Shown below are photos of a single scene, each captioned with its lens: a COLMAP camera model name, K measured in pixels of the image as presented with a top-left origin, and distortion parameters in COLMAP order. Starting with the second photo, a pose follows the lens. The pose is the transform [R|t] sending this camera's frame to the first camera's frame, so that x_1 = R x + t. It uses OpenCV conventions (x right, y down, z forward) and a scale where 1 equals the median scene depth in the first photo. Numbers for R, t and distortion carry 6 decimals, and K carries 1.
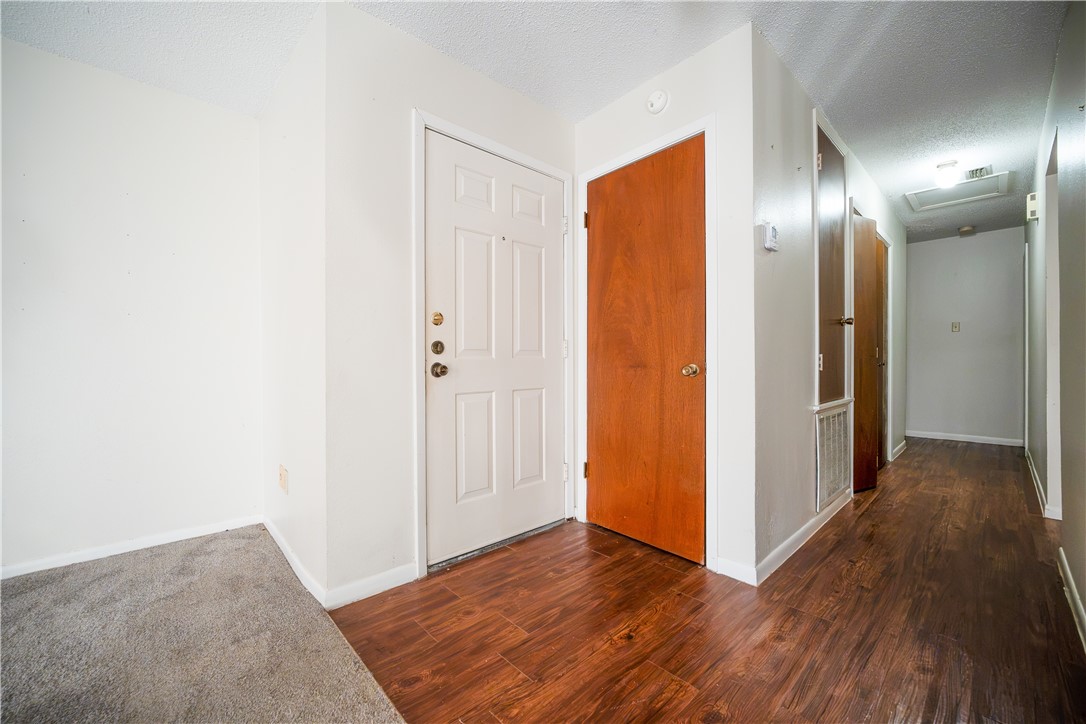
lens RADIAL K [[426.8, 0, 542.4], [0, 426.8, 358.3], [0, 0, 1]] dist [-0.012051, 0.000635]
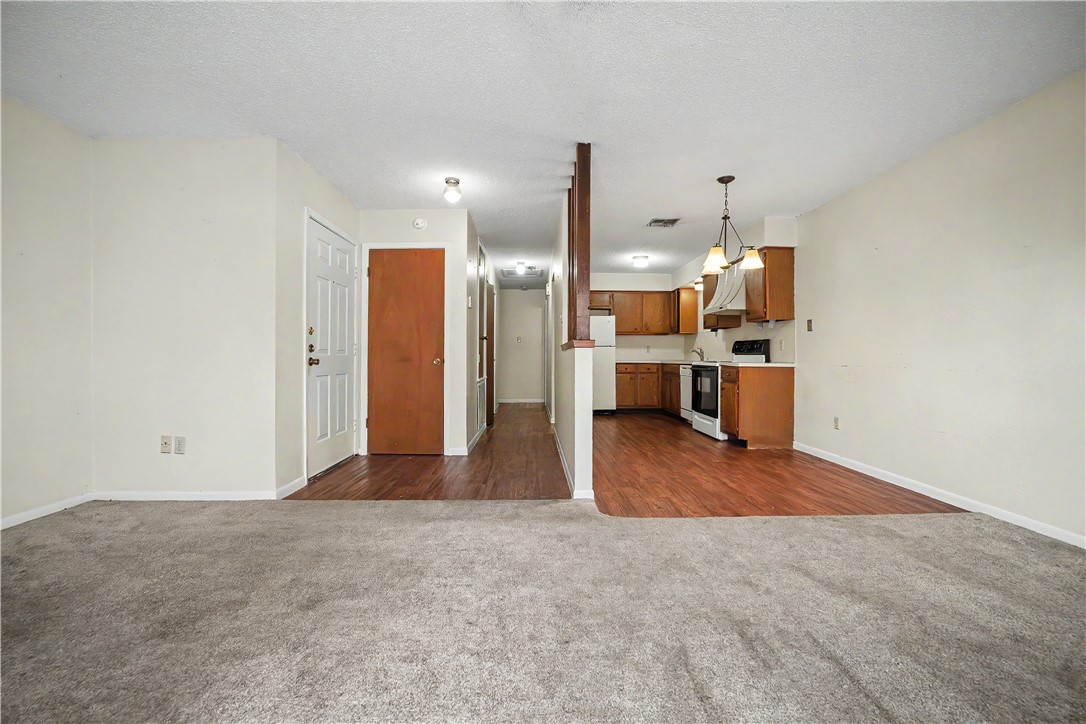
lens RADIAL K [[438.1, 0, 545.6], [0, 438.1, 361.1], [0, 0, 1]] dist [-0.016073, 0.001643]
pose [[0.655574, 0.000415, 0.755131, -0.744422], [-0.006879, 0.999962, 0.005422, 0.007624], [-0.755100, -0.008749, 0.655551, -0.647162]]
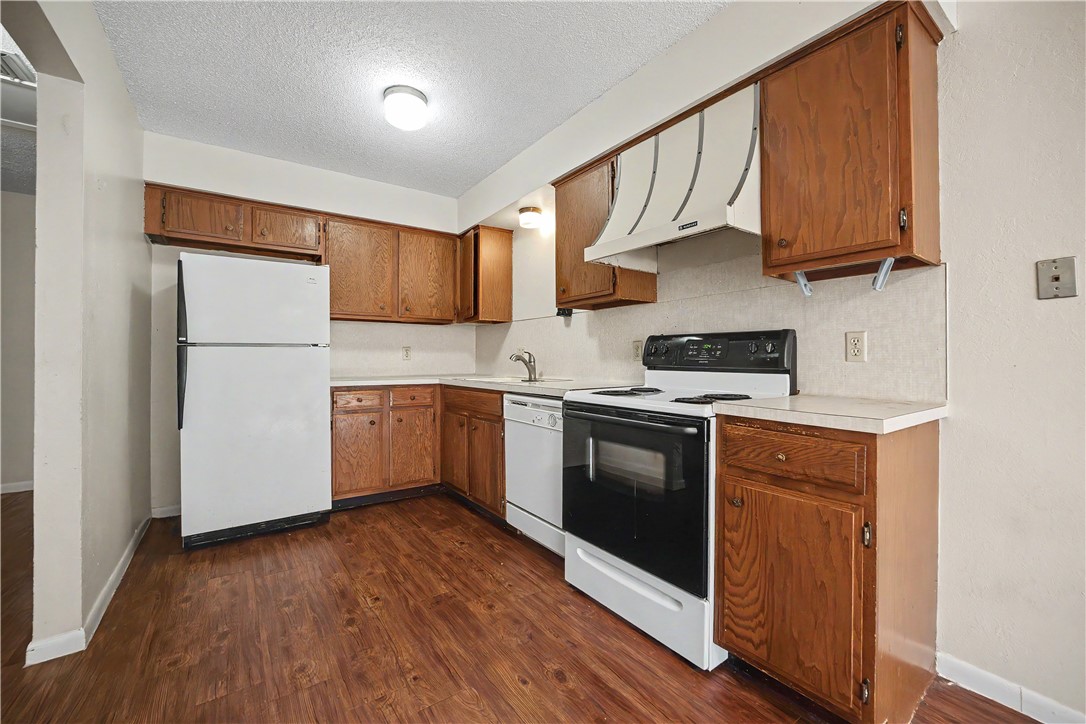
lens RADIAL K [[438.1, 0, 543.4], [0, 438.1, 356.2], [0, 0, 1]] dist [-0.016073, 0.001643]
pose [[0.127505, 0.012800, 0.991755, 0.726353], [-0.002269, 0.999918, -0.012614, -0.037938], [-0.991835, -0.000642, 0.127524, 0.230970]]
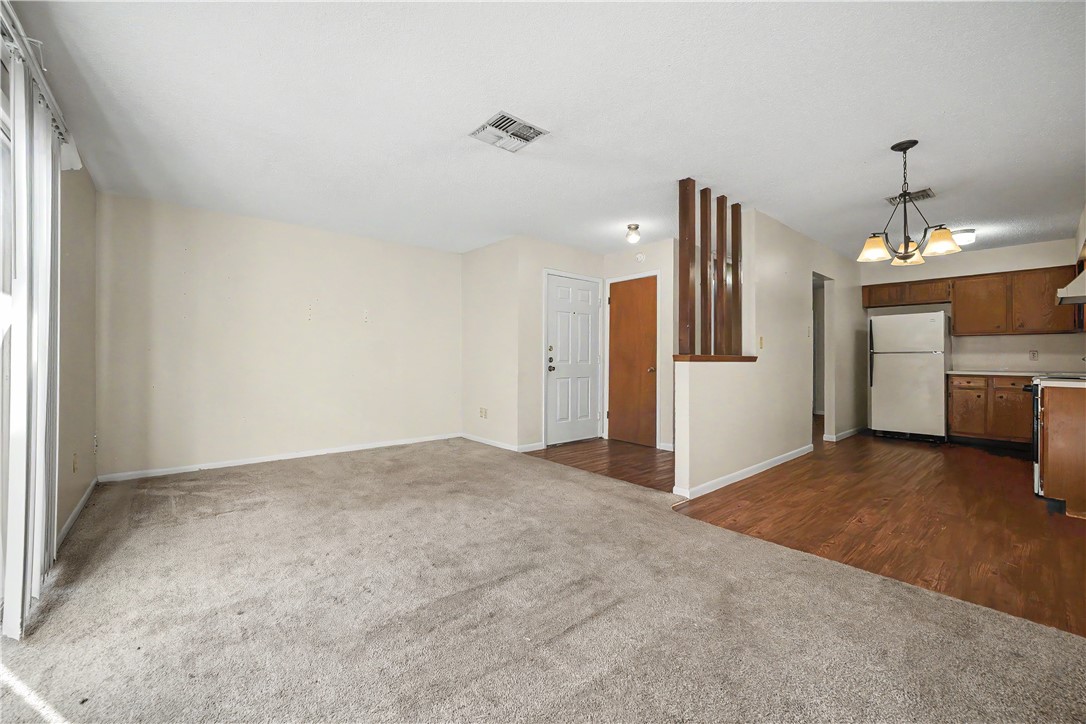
lens RADIAL K [[438.1, 0, 549.5], [0, 438.1, 355.9], [0, 0, 1]] dist [-0.016073, 0.001643]
pose [[0.999751, 0.010184, -0.019872, -0.160384], [-0.010268, 0.999939, -0.004125, -0.029787], [0.019829, 0.004328, 0.999794, -1.286223]]
